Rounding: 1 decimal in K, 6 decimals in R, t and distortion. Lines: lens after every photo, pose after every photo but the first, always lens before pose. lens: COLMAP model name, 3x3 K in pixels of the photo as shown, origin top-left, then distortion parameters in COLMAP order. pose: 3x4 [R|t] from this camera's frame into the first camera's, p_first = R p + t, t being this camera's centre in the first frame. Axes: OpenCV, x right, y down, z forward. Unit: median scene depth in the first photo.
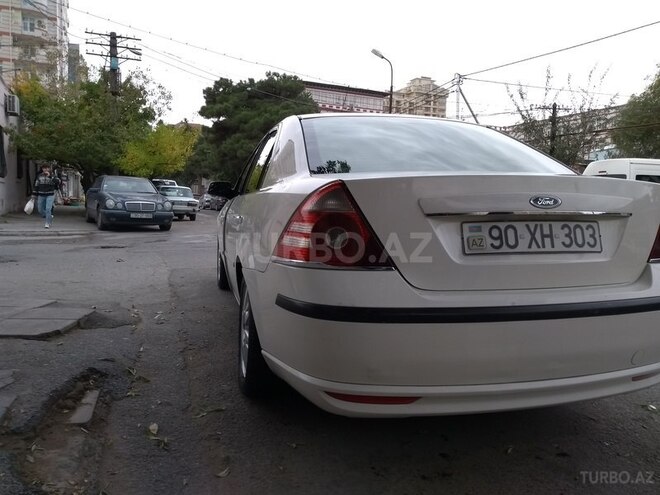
lens RADIAL K [[519.7, 0, 330.0], [0, 519.7, 247.5], [0, 0, 1]] dist [0.009766, -0.006355]
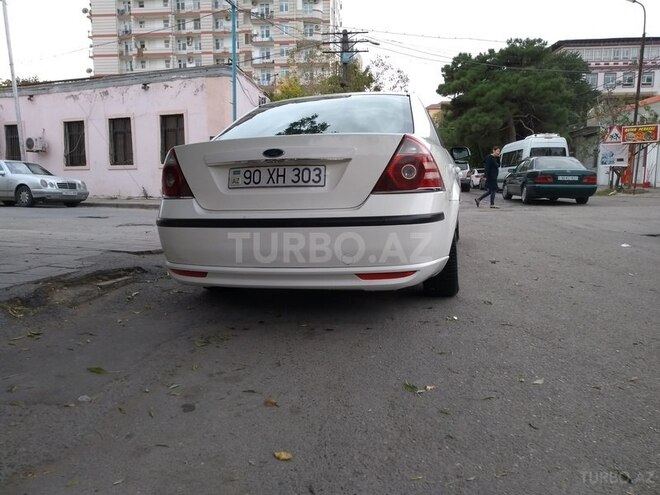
lens RADIAL K [[519.7, 0, 330.0], [0, 519.7, 247.5], [0, 0, 1]] dist [0.009766, -0.006355]
pose [[0.875678, 0.026765, -0.482154, 0.117138], [-0.006395, 0.999018, 0.043844, 0.011011], [0.482854, -0.035310, 0.874989, -0.025267]]
